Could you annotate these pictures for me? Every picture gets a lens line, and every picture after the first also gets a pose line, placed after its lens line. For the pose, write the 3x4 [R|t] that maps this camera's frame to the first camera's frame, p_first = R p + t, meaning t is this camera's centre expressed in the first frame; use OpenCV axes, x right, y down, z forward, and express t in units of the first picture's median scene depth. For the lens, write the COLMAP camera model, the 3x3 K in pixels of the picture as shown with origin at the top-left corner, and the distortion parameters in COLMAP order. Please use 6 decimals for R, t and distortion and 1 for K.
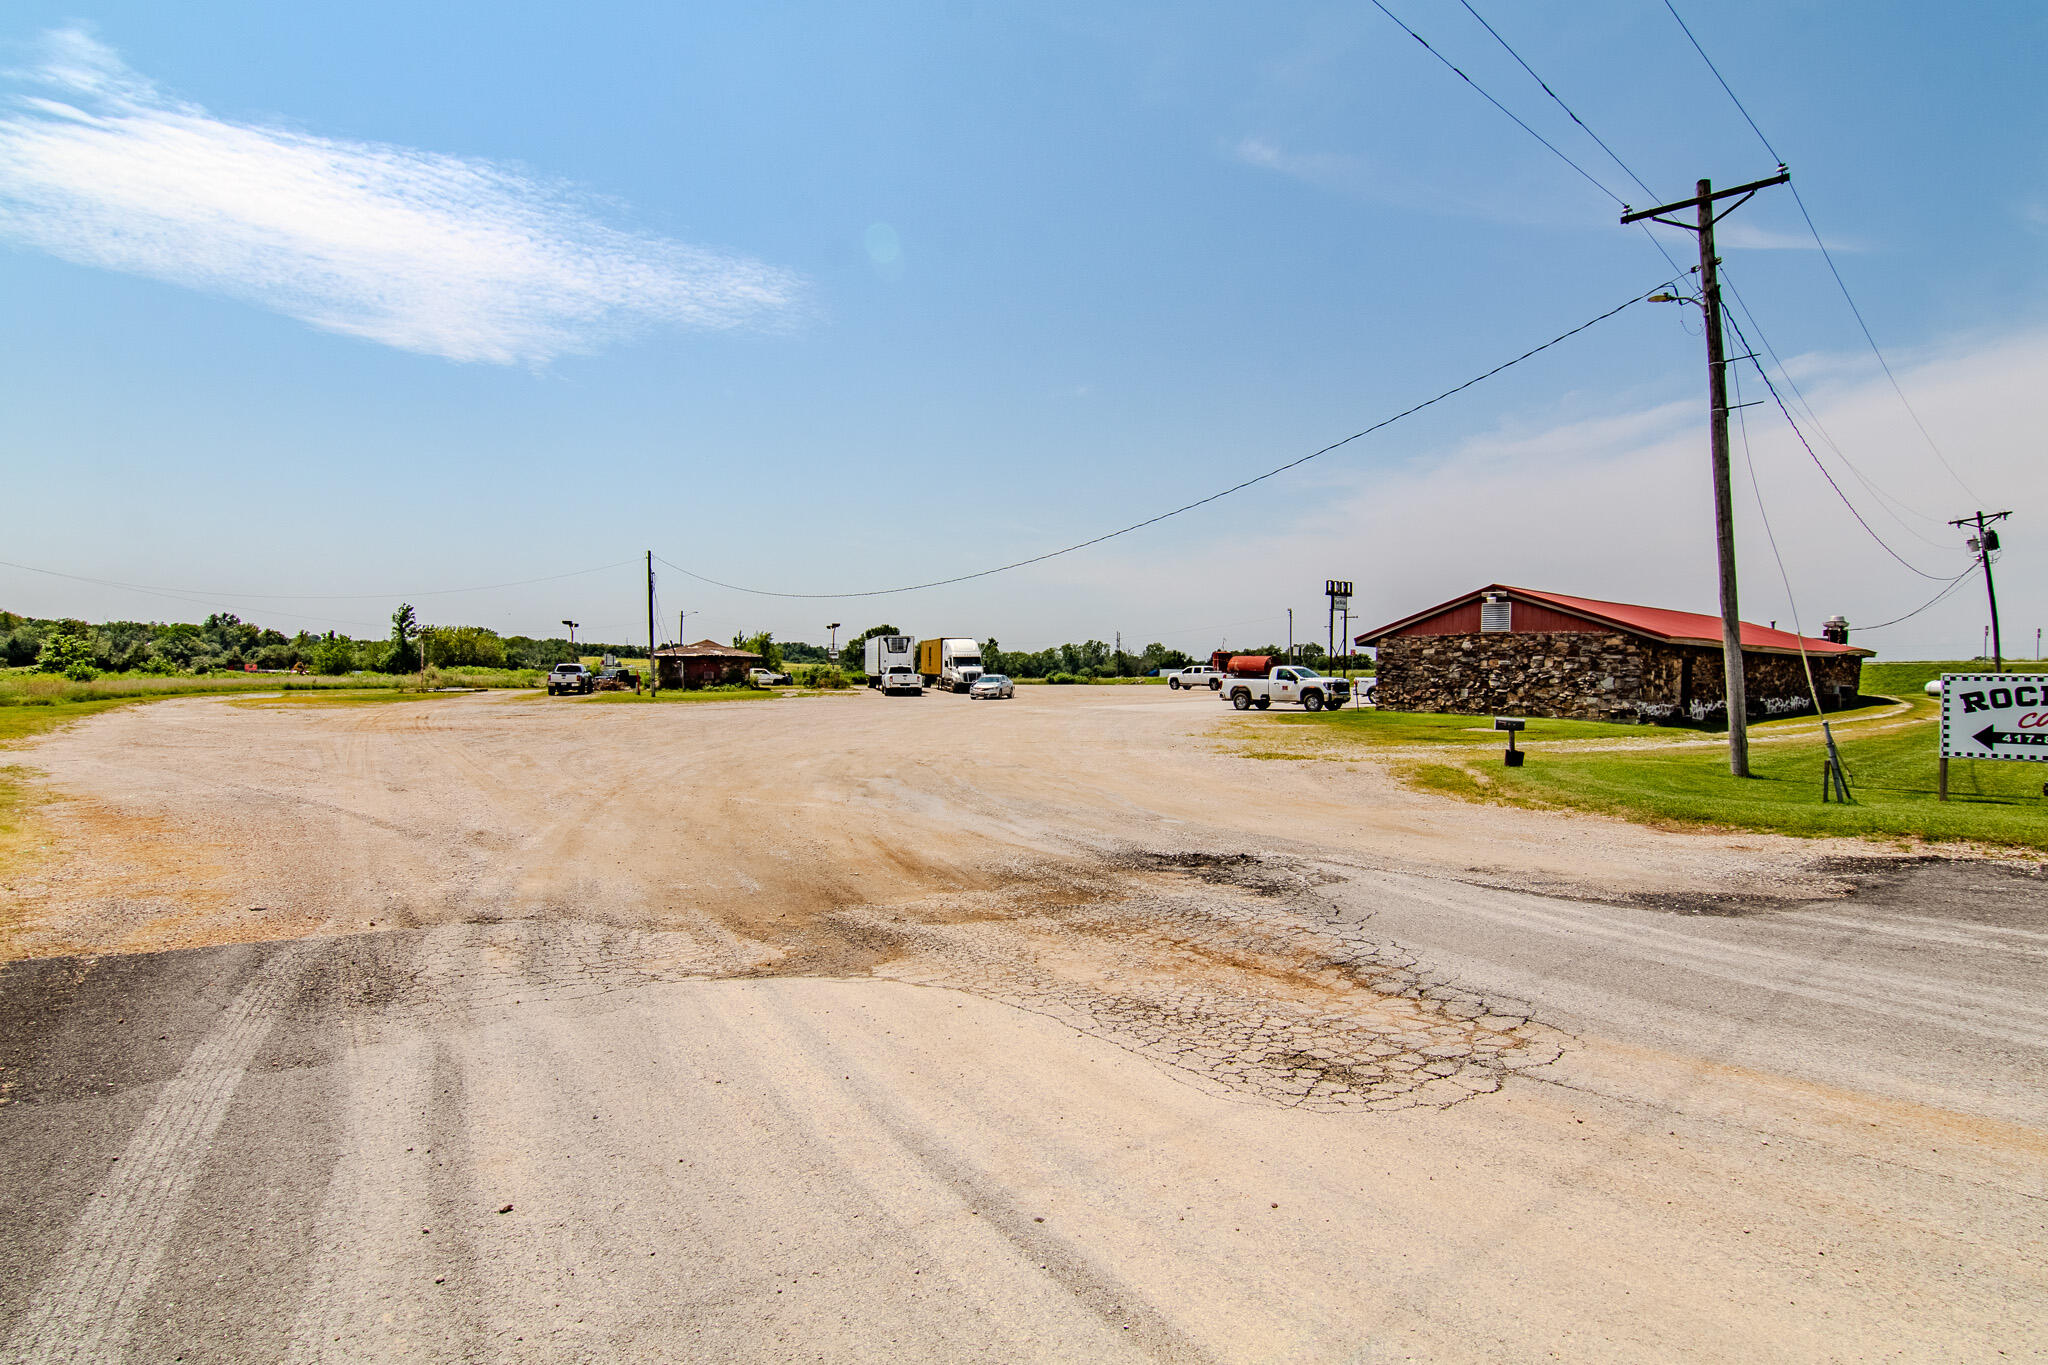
lens RADIAL K [[1036.8, 0, 1021.0], [0, 1036.8, 673.1], [0, 0, 1]] dist [-0.000040, 0.001450]
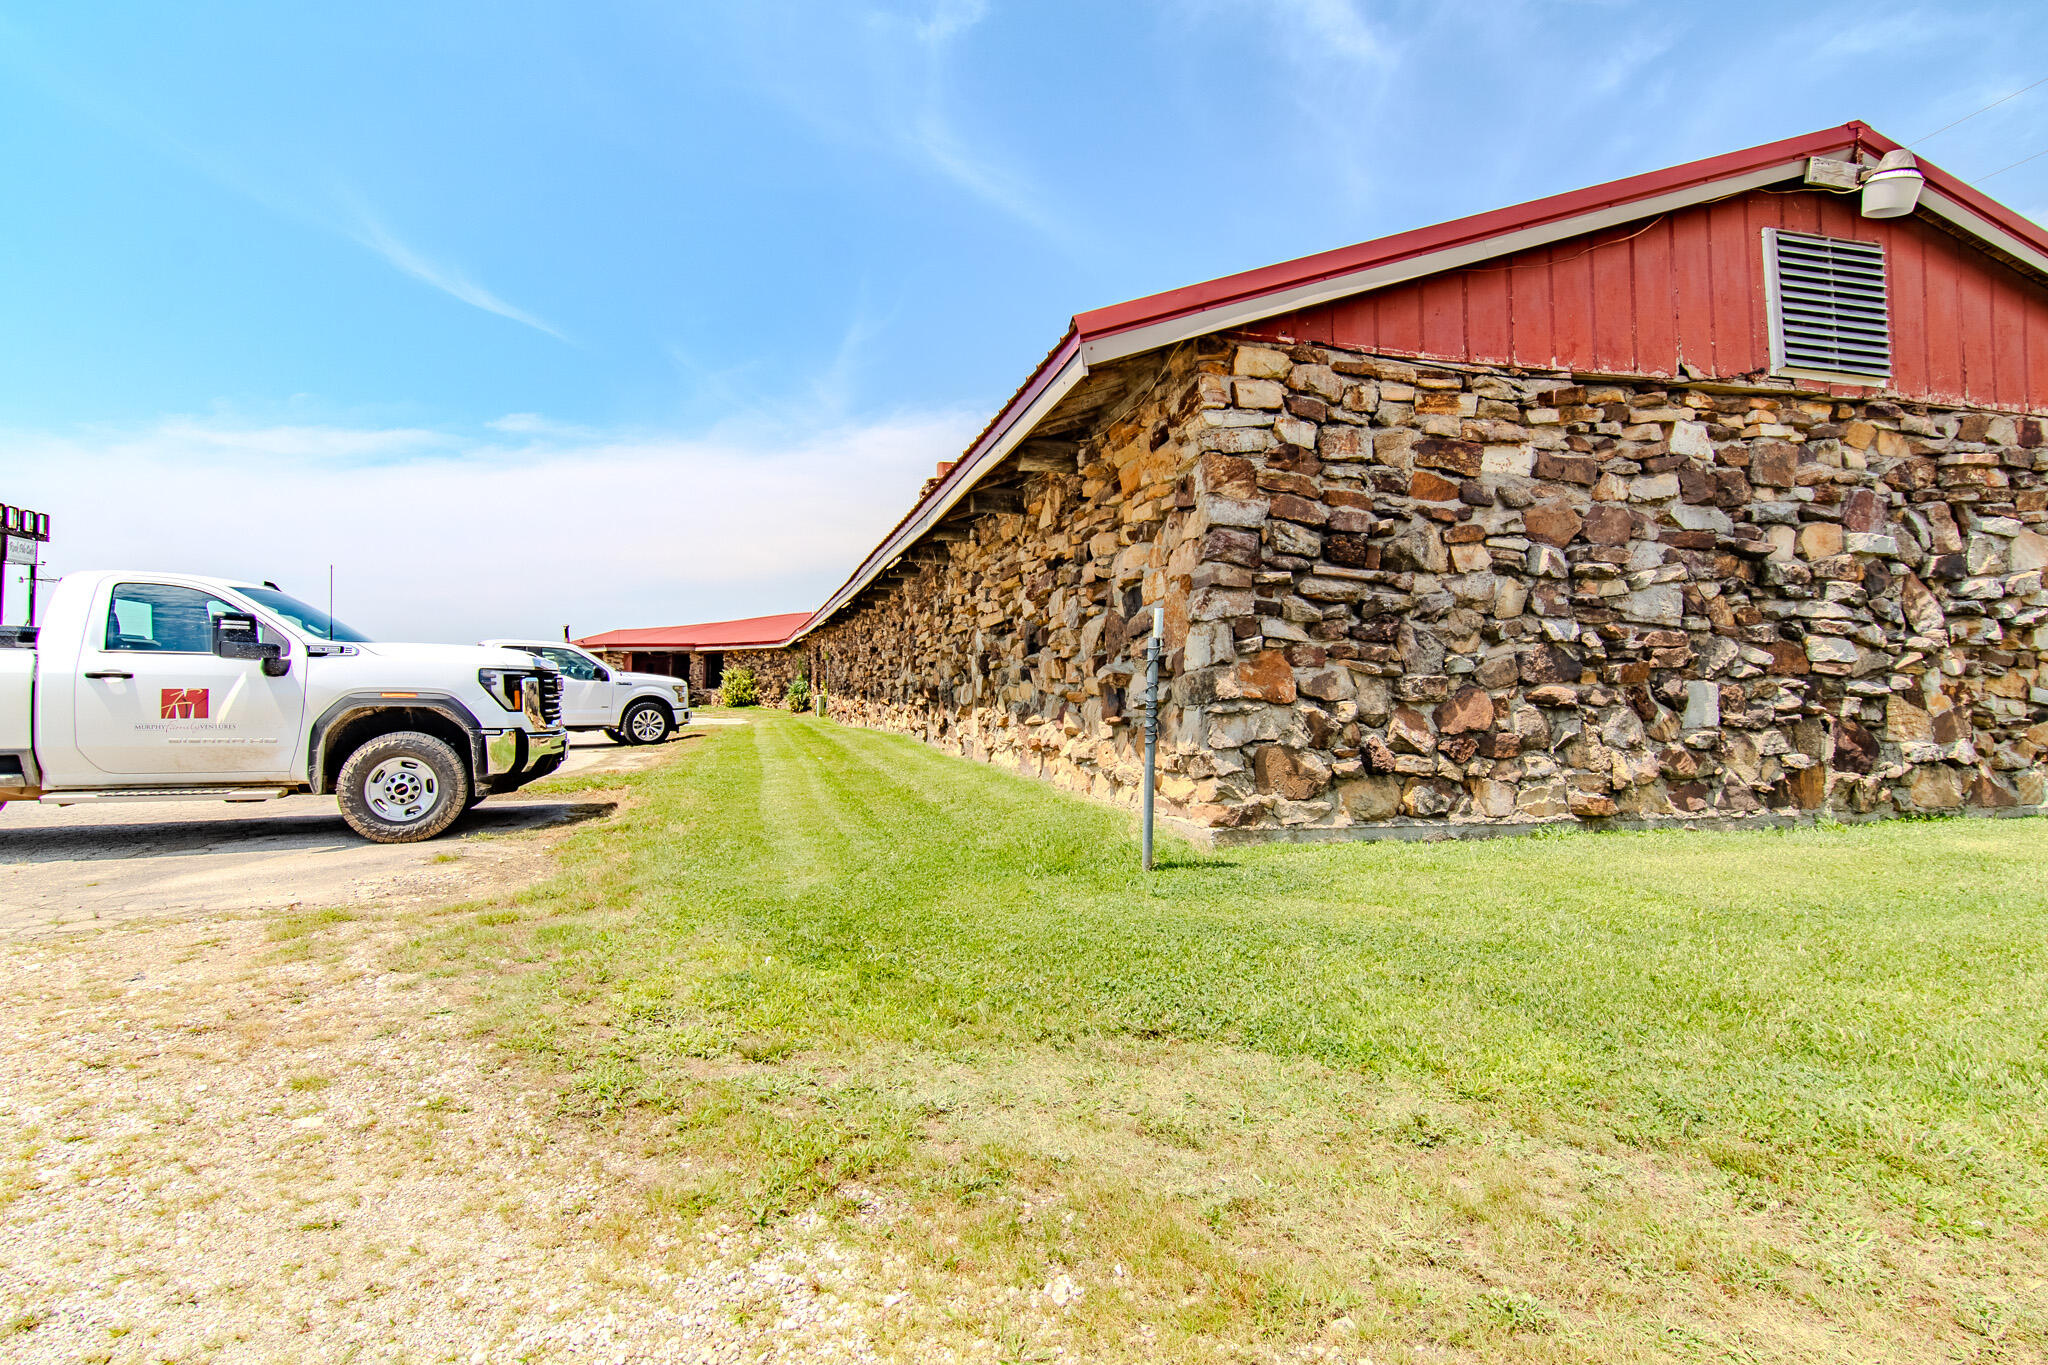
lens RADIAL K [[1036.8, 0, 1021.0], [0, 1036.8, 673.1], [0, 0, 1]] dist [-0.000040, 0.001450]
pose [[0.444227, 0.019924, 0.895693, 0.303087], [0.005785, 0.999668, -0.025106, 0.024850], [-0.895896, 0.016334, 0.443964, 1.445180]]
